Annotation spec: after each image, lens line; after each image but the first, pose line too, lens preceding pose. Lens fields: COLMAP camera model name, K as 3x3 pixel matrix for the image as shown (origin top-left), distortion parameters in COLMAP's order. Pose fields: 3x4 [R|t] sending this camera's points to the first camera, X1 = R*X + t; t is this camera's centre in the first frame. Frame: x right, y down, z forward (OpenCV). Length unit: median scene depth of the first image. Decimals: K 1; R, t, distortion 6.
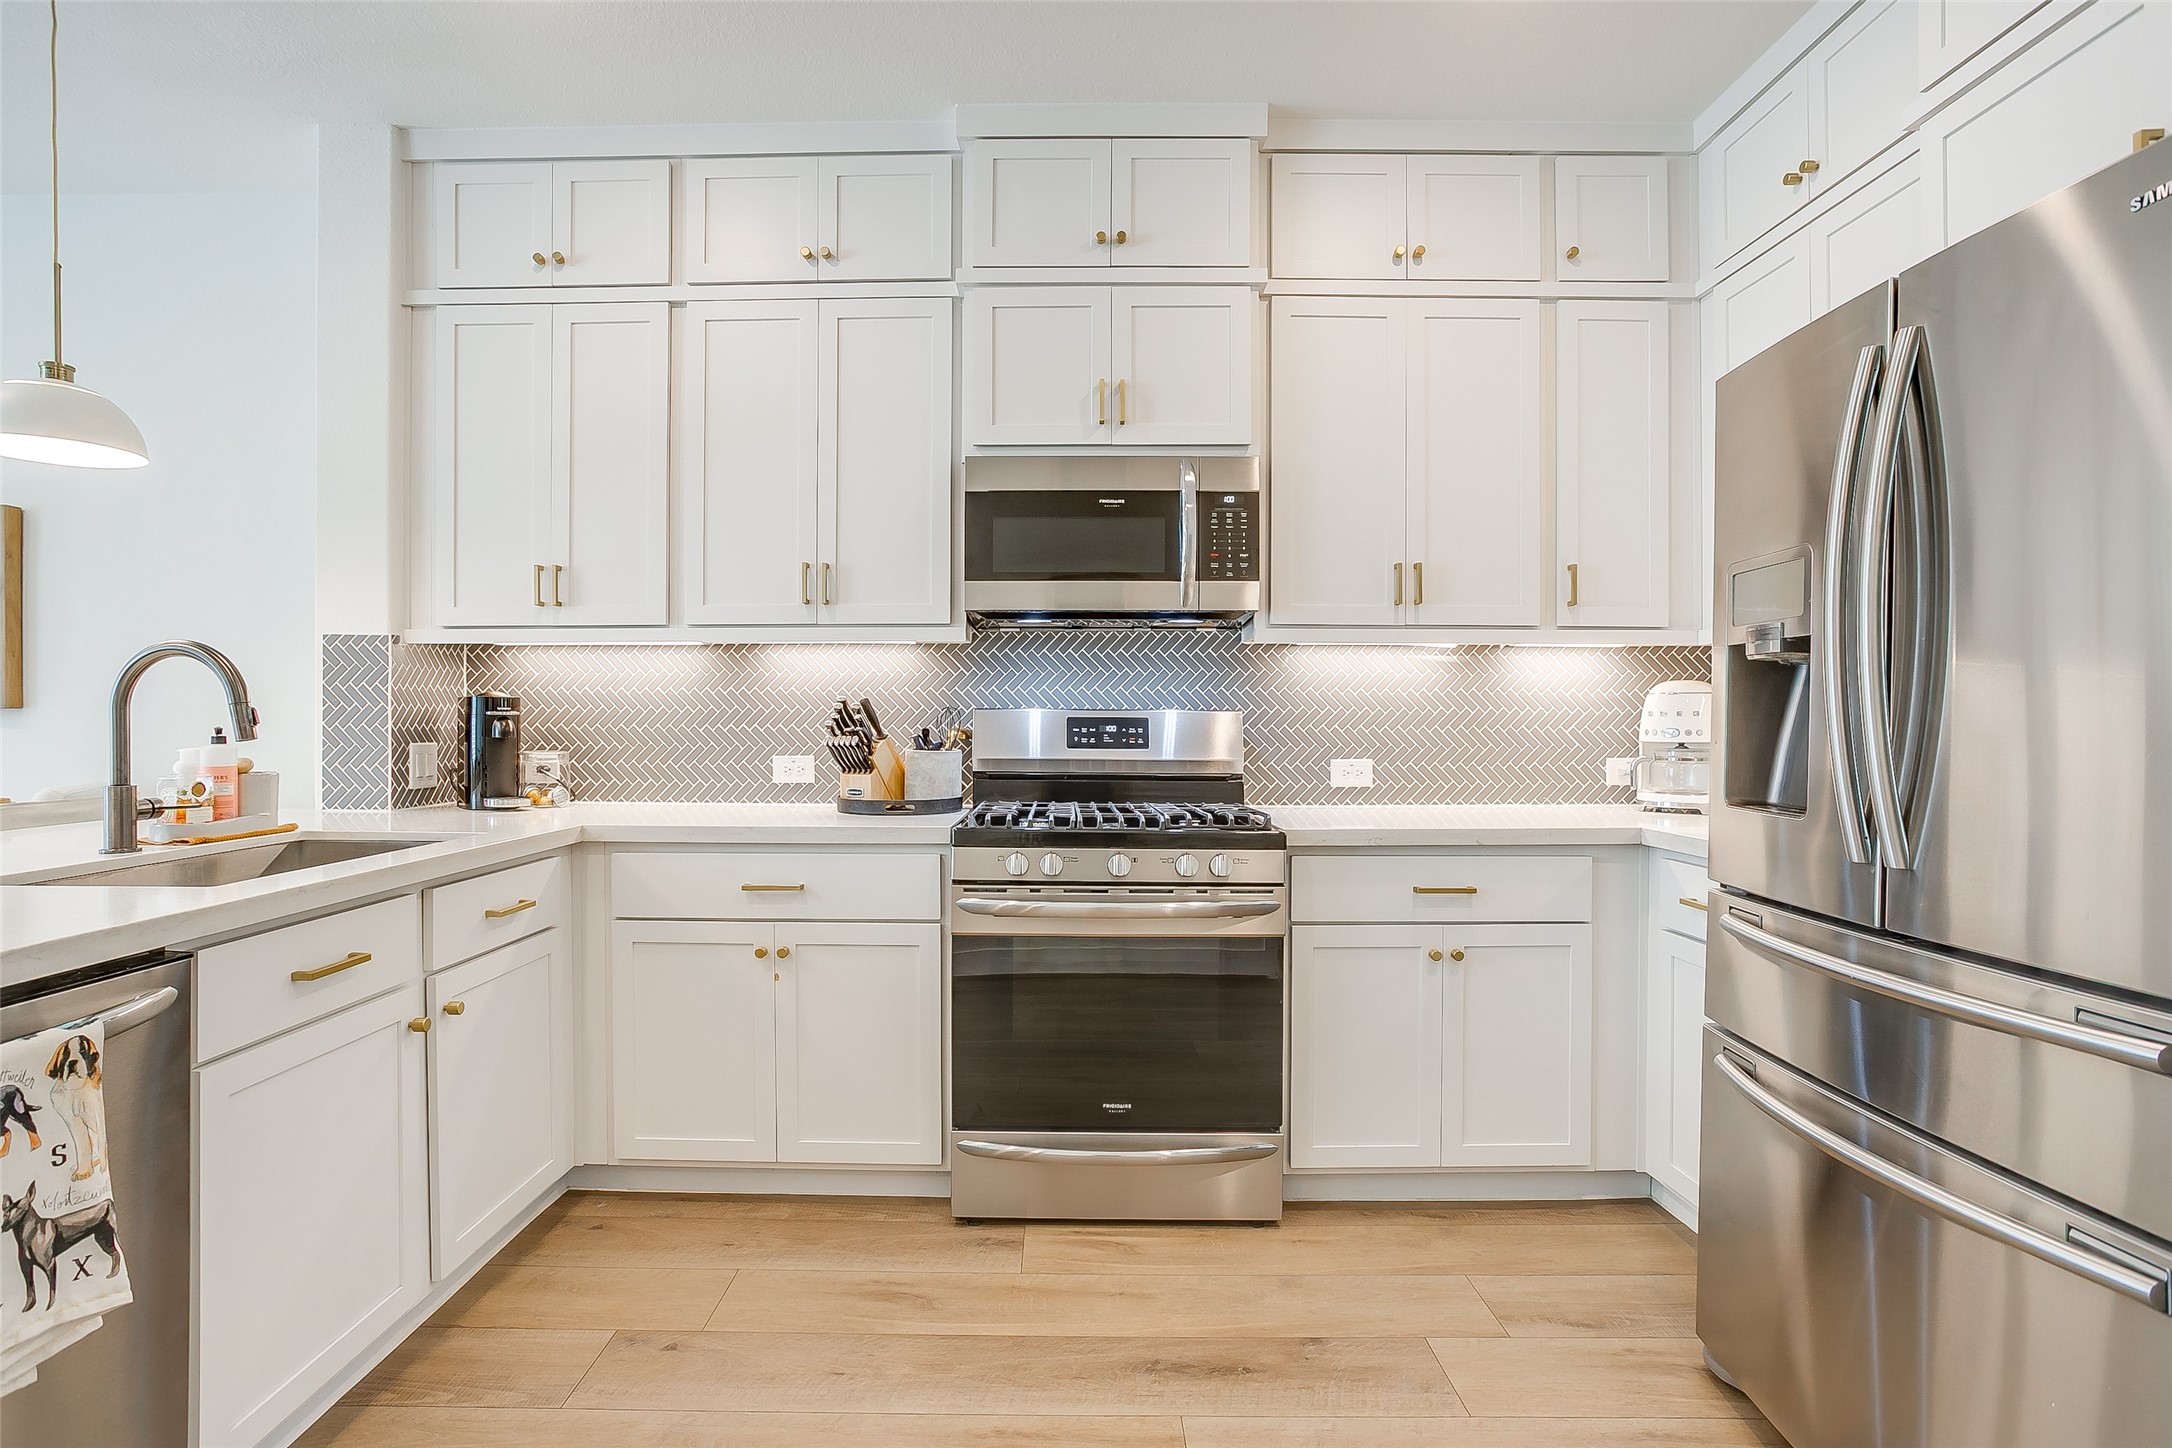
lens RADIAL K [[1059.2, 0, 1059.0], [0, 1059.2, 728.6], [0, 0, 1]] dist [-0.058225, 0.033383]
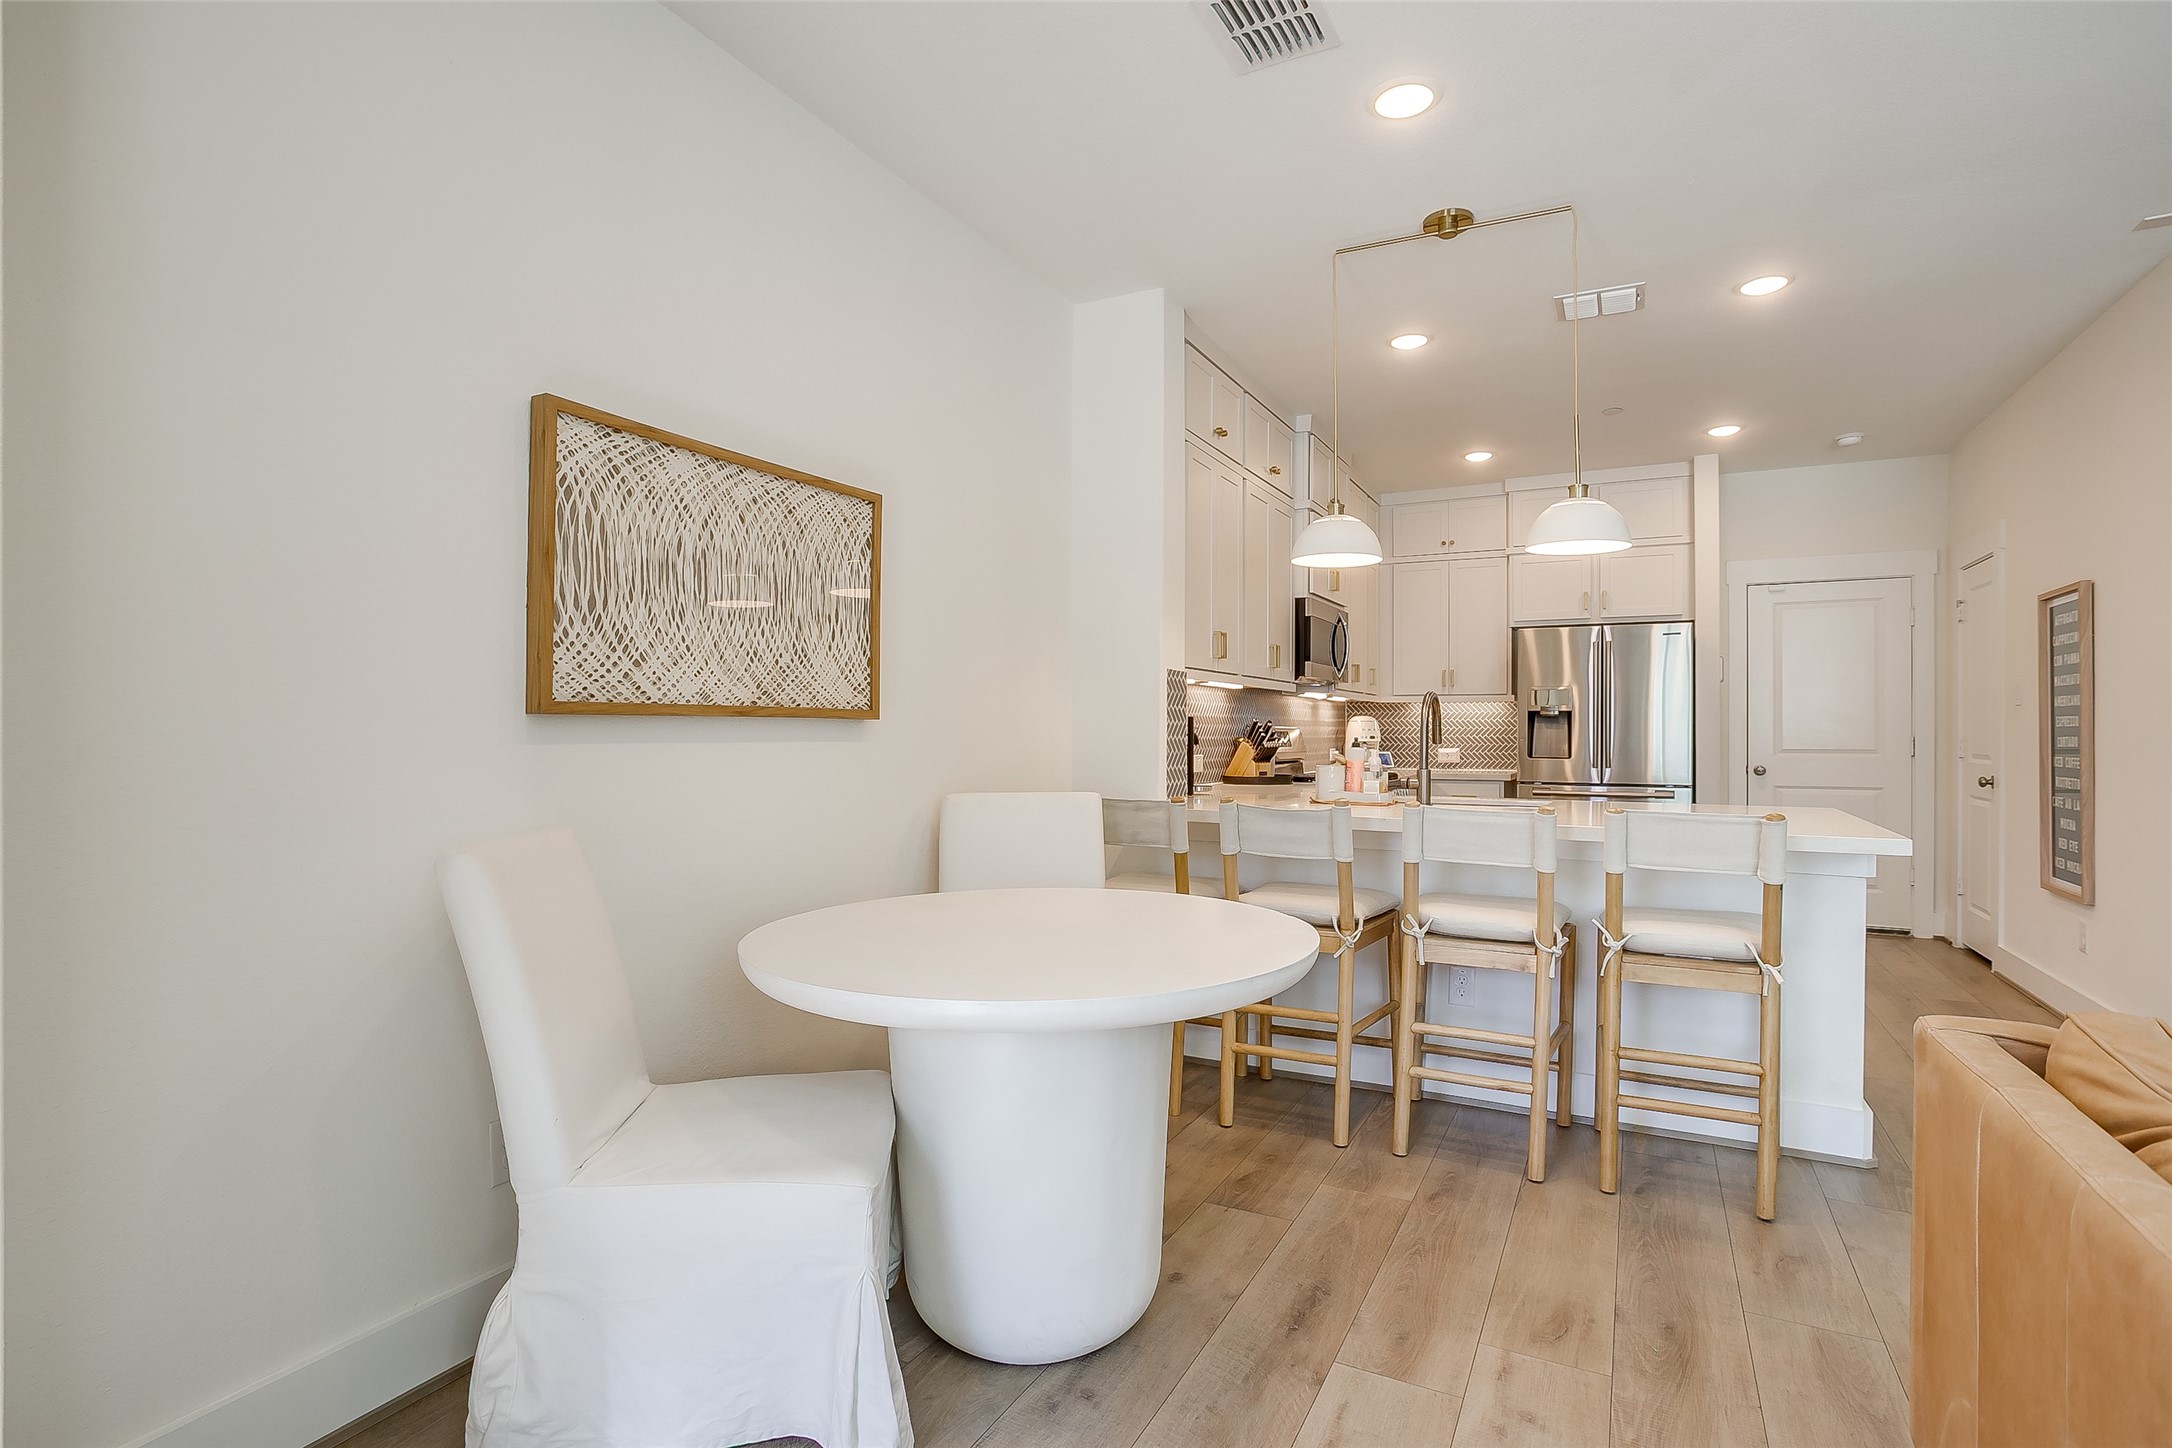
lens RADIAL K [[1050.7, 0, 1079.5], [0, 1050.7, 730.6], [0, 0, 1]] dist [-0.061973, 0.028191]
pose [[0.466441, 0.000884, 0.884552, -2.015369], [0.005832, 0.999975, -0.004074, -0.006368], [-0.884533, 0.007059, 0.466424, 0.481760]]
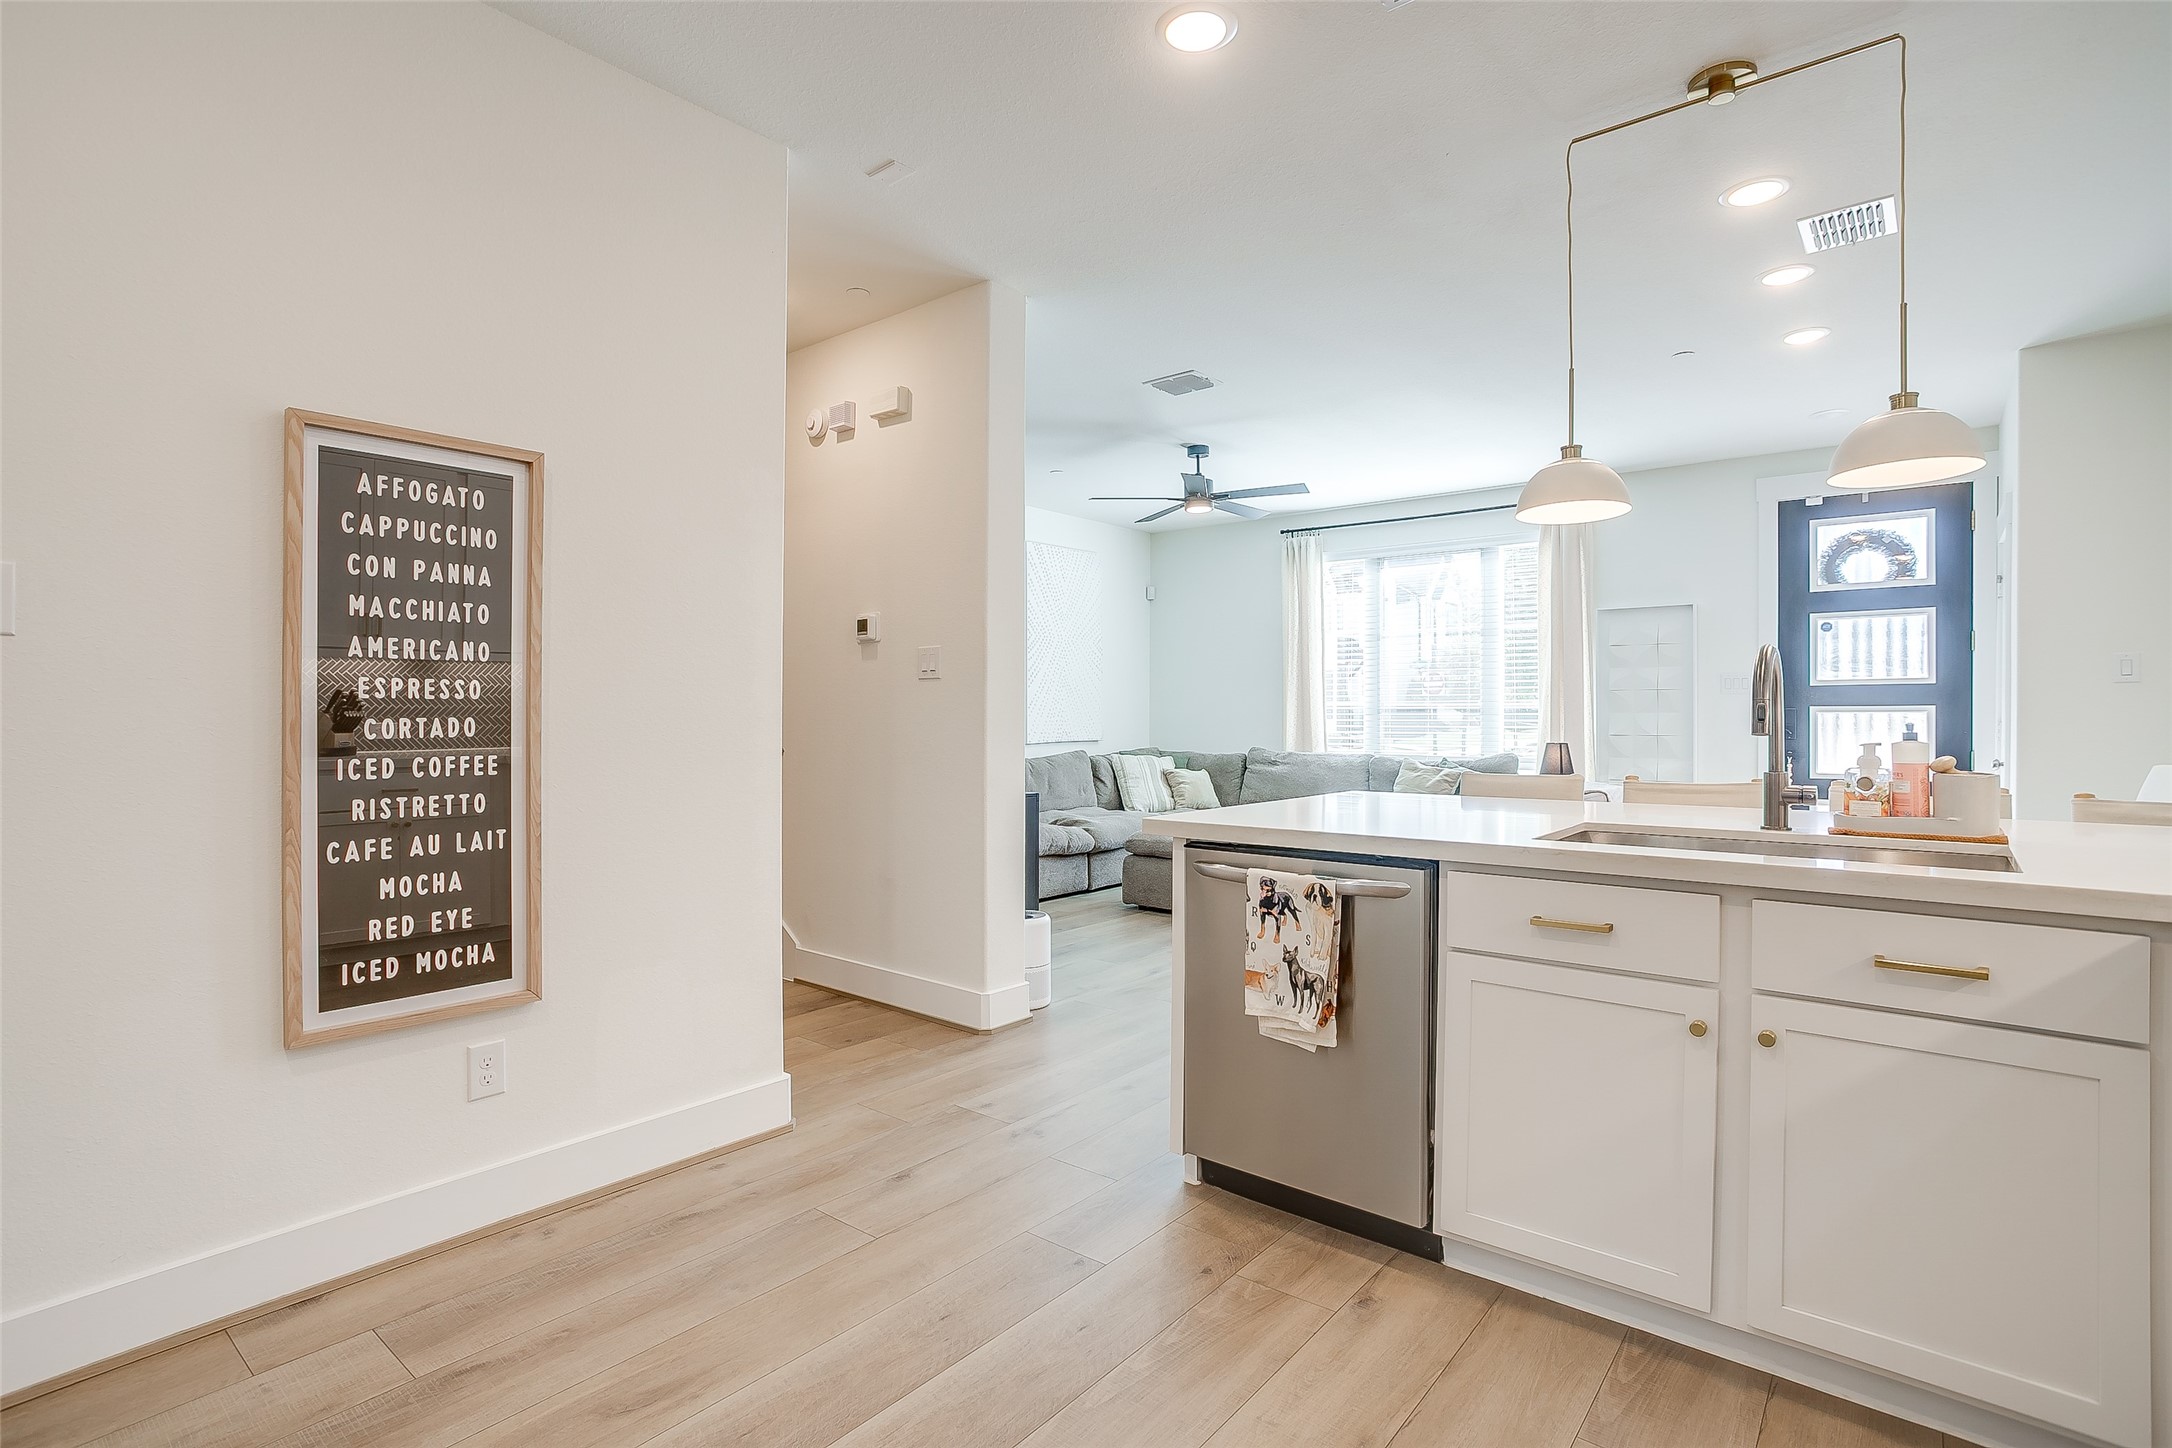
lens RADIAL K [[1074.0, 0, 1086.0], [0, 1074.0, 724.0], [0, 0, 1]] dist [-0.061443, 0.053073]
pose [[-0.619031, 0.006792, -0.785337, 0.358877], [-0.006093, 0.999891, 0.013450, -0.007351], [0.785343, 0.013111, -0.618922, 0.792116]]
